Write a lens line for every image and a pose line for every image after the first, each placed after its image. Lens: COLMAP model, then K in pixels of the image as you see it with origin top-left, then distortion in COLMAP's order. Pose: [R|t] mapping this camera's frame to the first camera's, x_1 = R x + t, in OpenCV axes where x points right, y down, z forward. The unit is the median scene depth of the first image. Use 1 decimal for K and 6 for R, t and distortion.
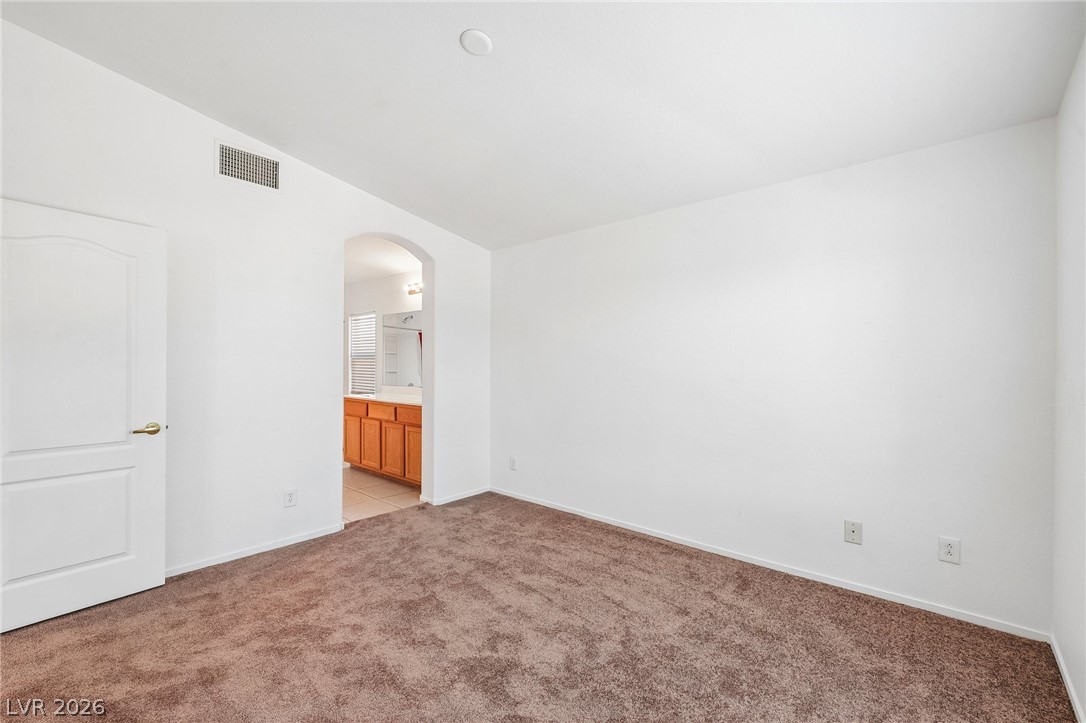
lens RADIAL K [[458.1, 0, 536.1], [0, 458.1, 364.7], [0, 0, 1]] dist [0.003685, 0.000135]
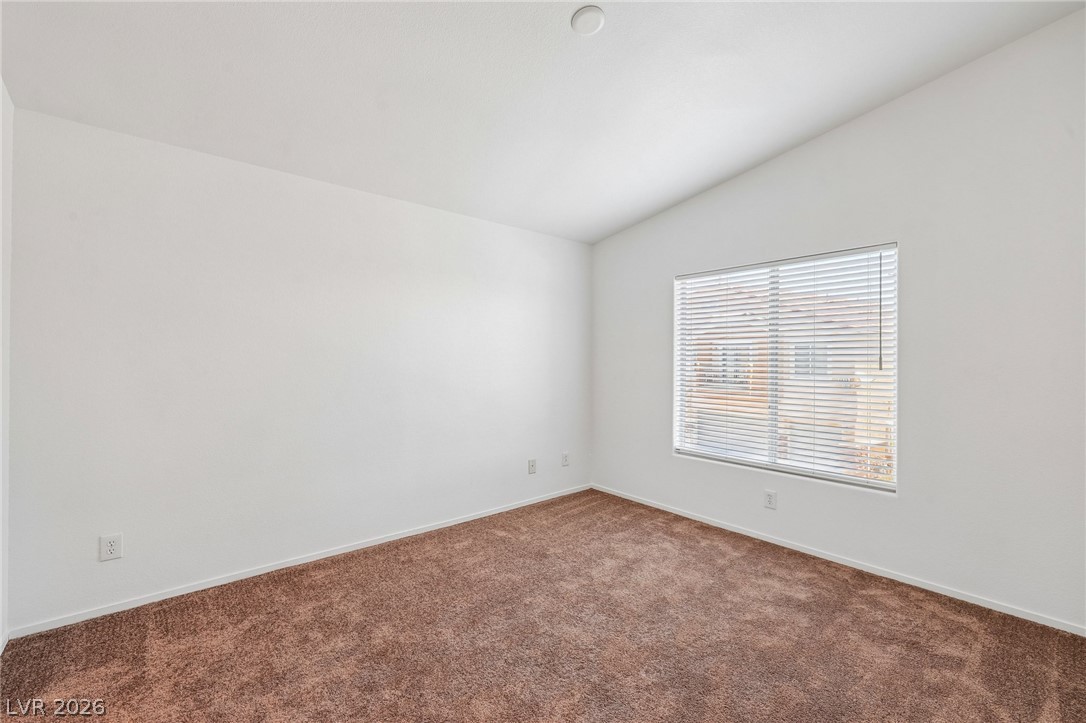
lens RADIAL K [[458.1, 0, 532.9], [0, 458.1, 359.6], [0, 0, 1]] dist [0.003685, 0.000135]
pose [[0.160593, -0.003325, 0.987015, -0.672992], [0.007140, 0.999972, 0.002207, 0.007259], [-0.986995, 0.006693, 0.160612, 0.619994]]
